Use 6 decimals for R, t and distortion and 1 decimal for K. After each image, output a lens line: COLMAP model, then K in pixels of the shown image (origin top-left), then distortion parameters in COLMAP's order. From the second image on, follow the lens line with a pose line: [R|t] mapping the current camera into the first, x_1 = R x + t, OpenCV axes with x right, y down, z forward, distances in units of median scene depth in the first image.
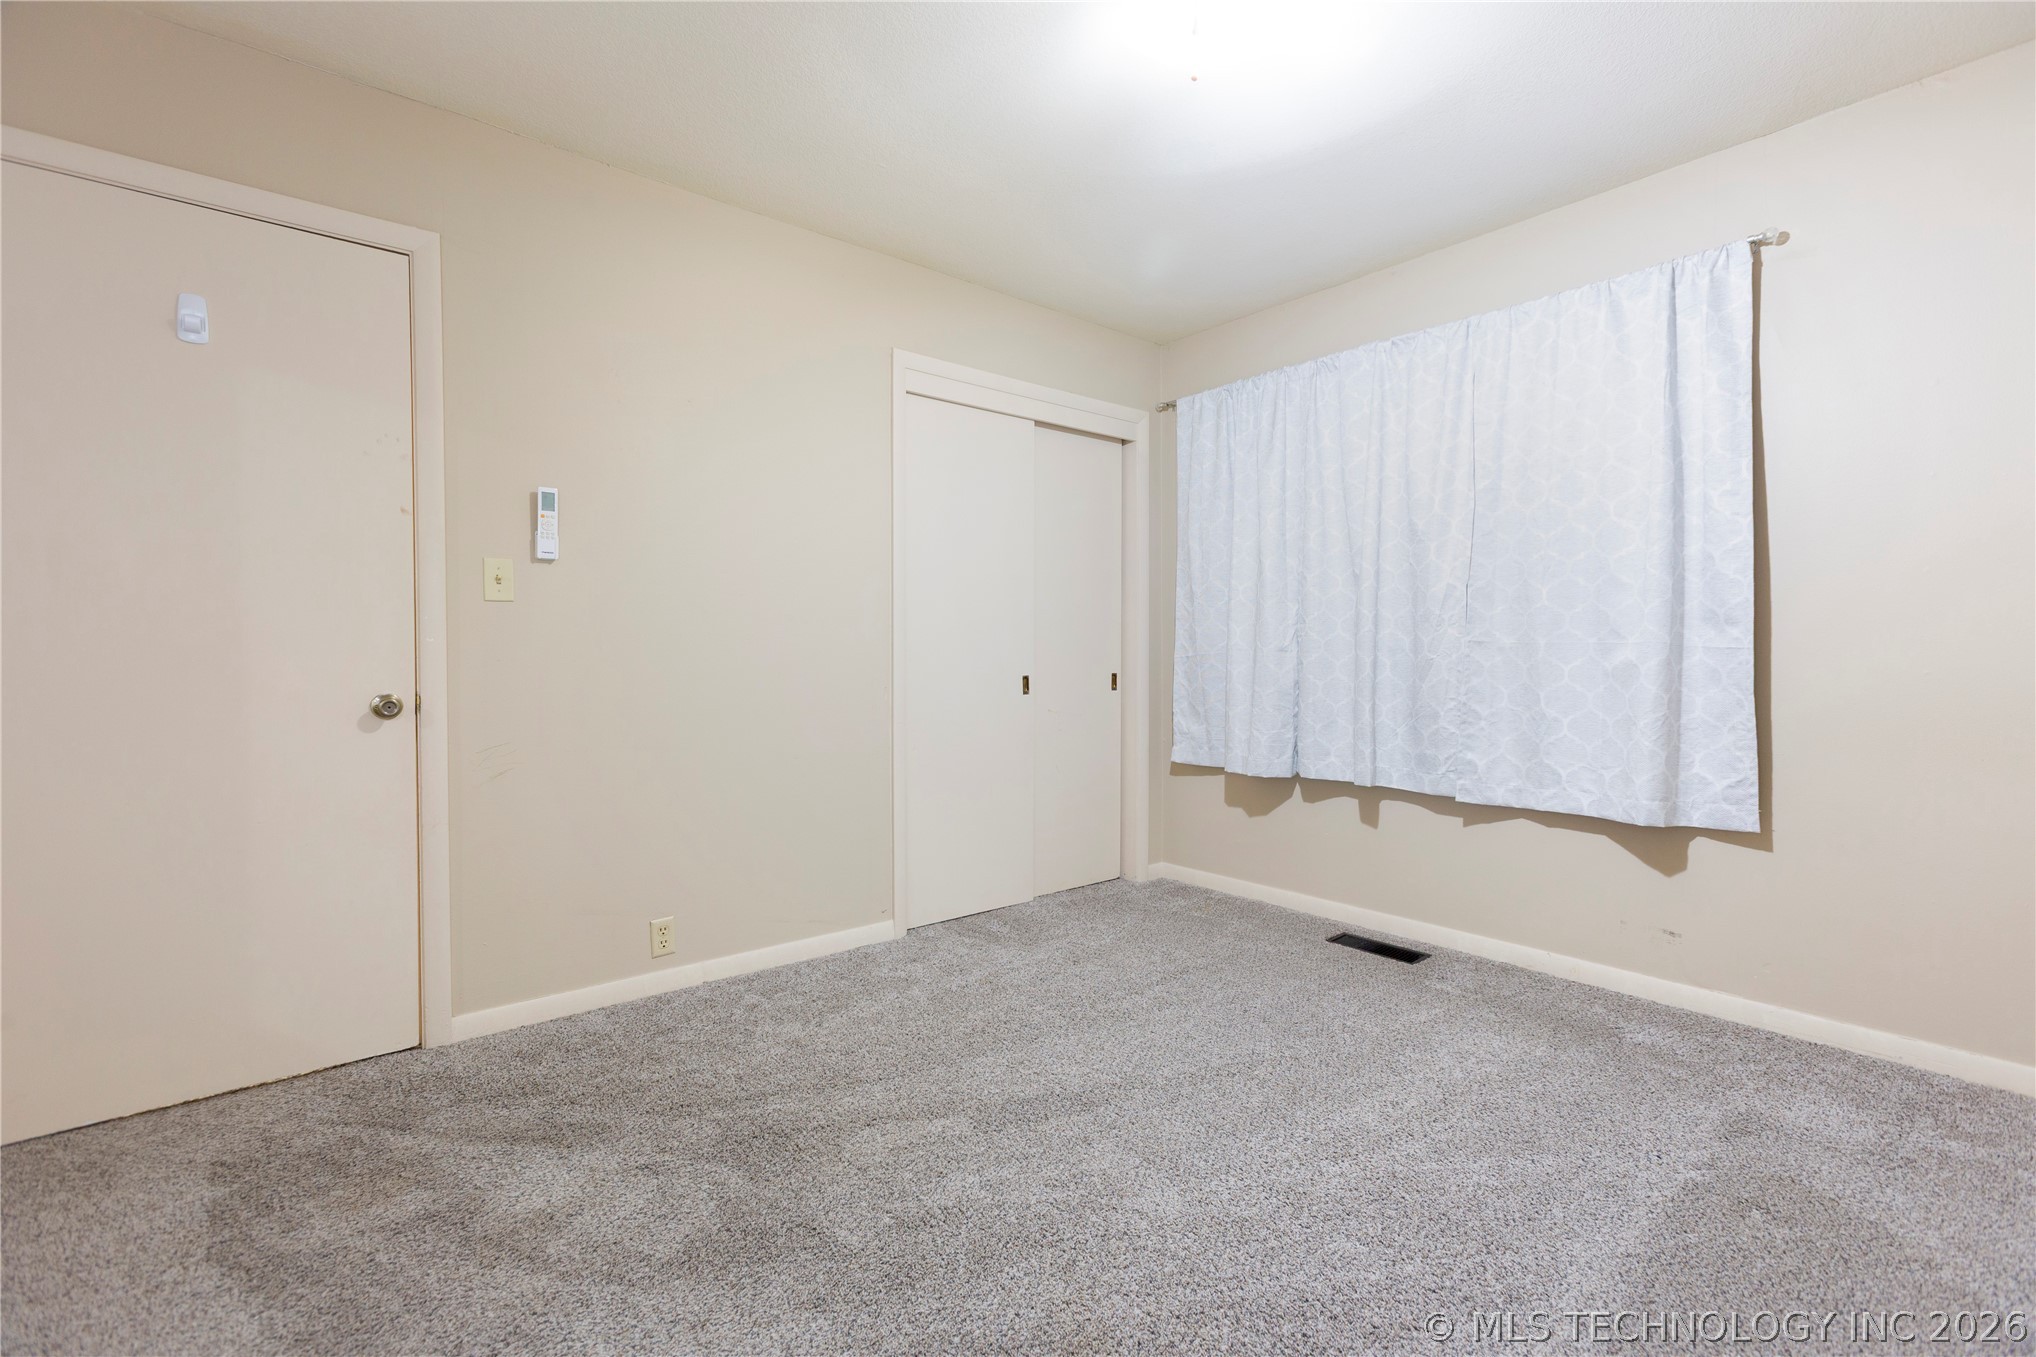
lens RADIAL K [[907.6, 0, 1022.8], [0, 907.6, 679.1], [0, 0, 1]] dist [-0.021352, 0.015021]
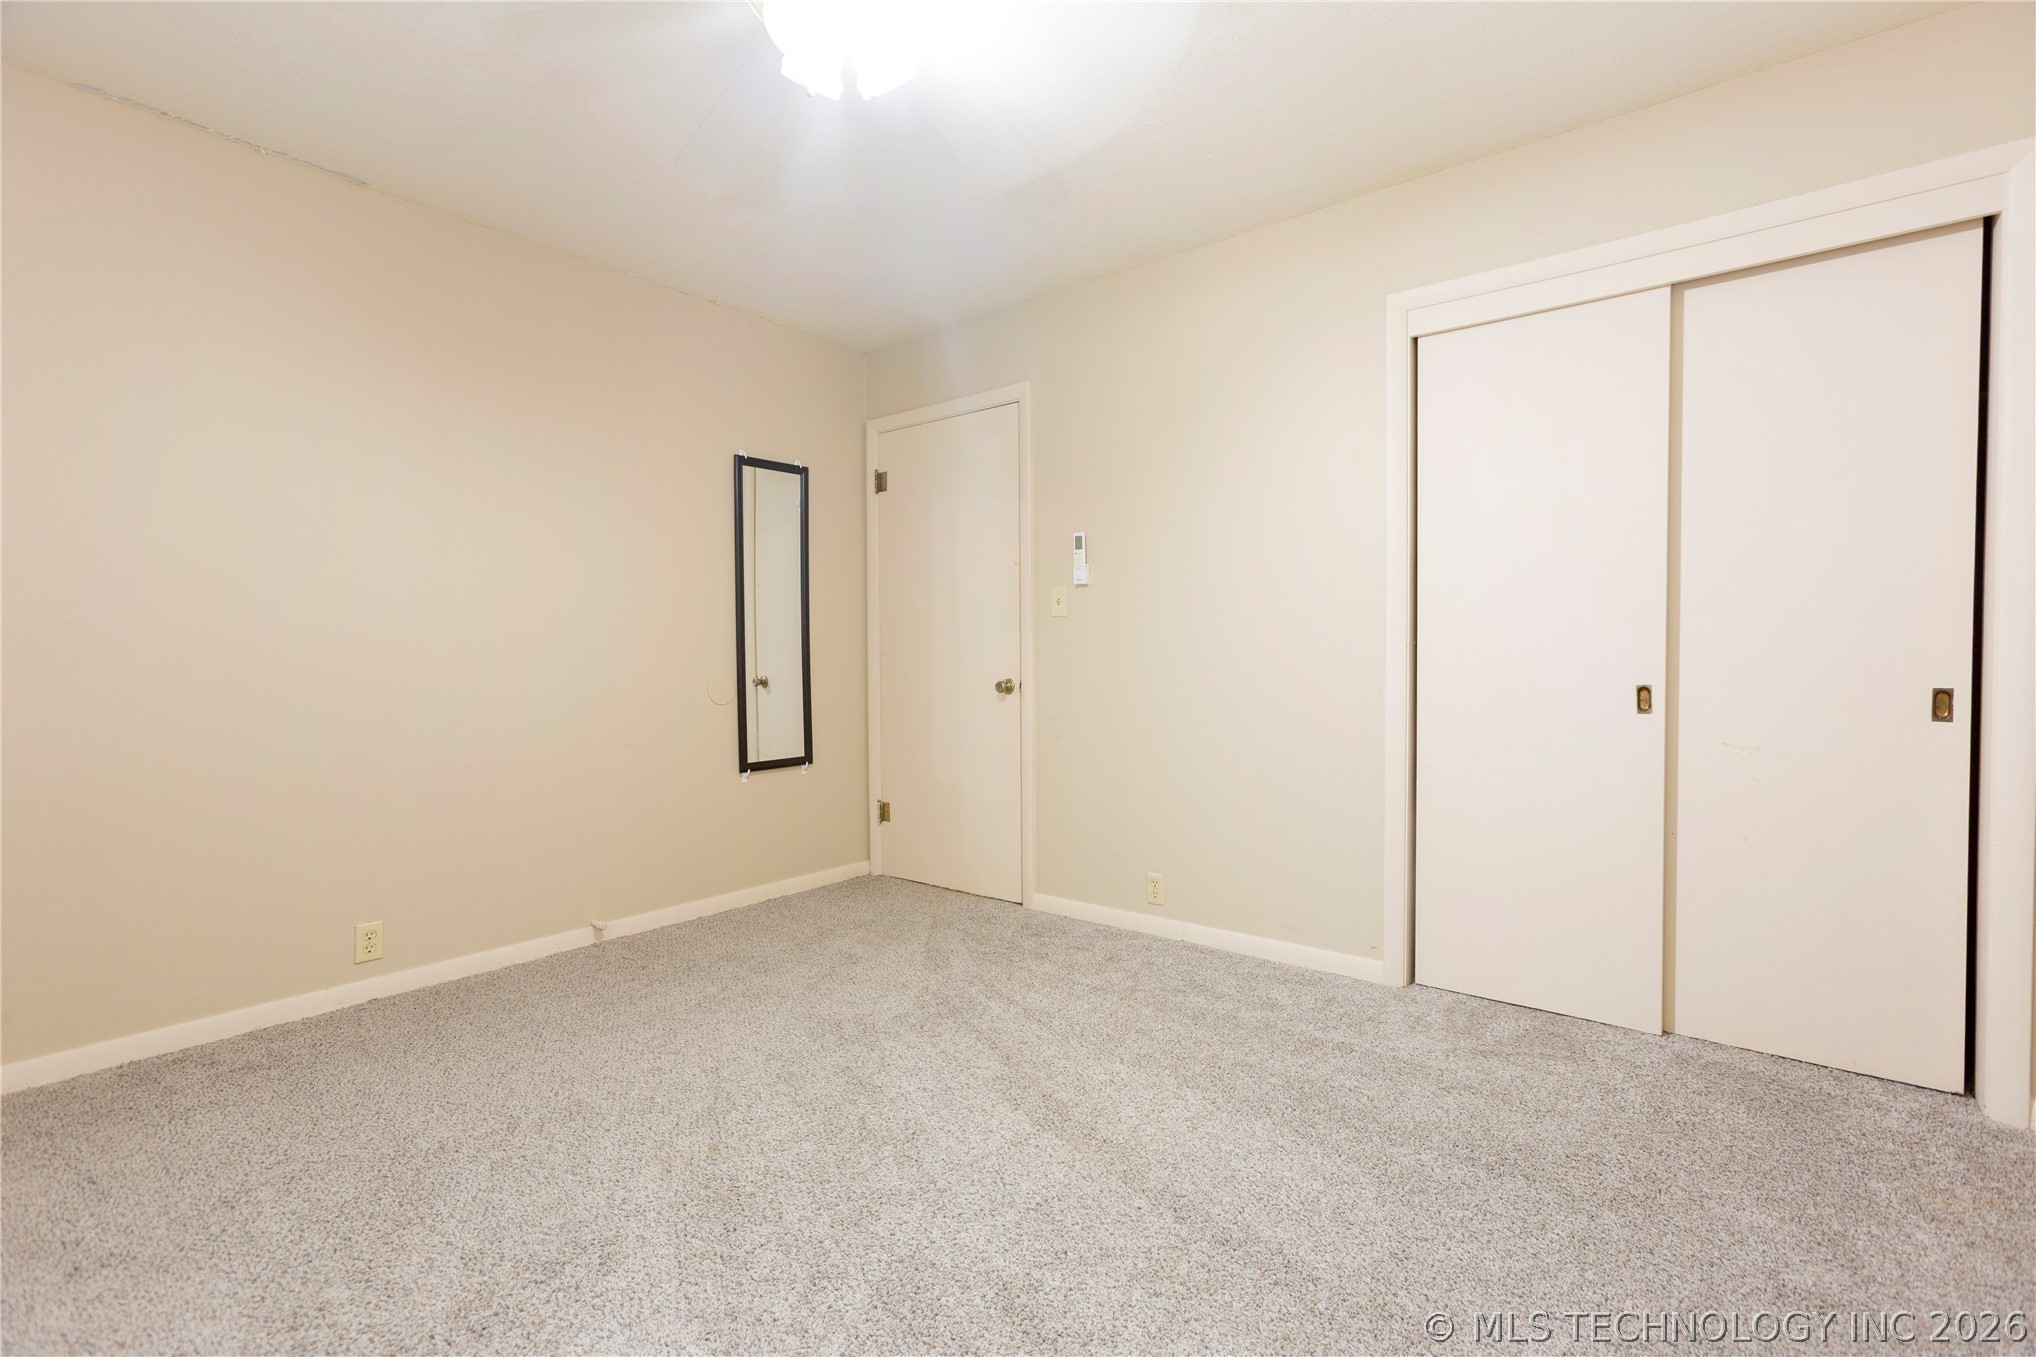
lens RADIAL K [[907.6, 0, 1022.8], [0, 907.6, 679.1], [0, 0, 1]] dist [-0.021352, 0.015021]
pose [[0.198901, 0.022759, -0.979755, 0.835140], [-0.027335, 0.999470, 0.017668, -0.010566], [0.979638, 0.023268, 0.199418, 0.656414]]
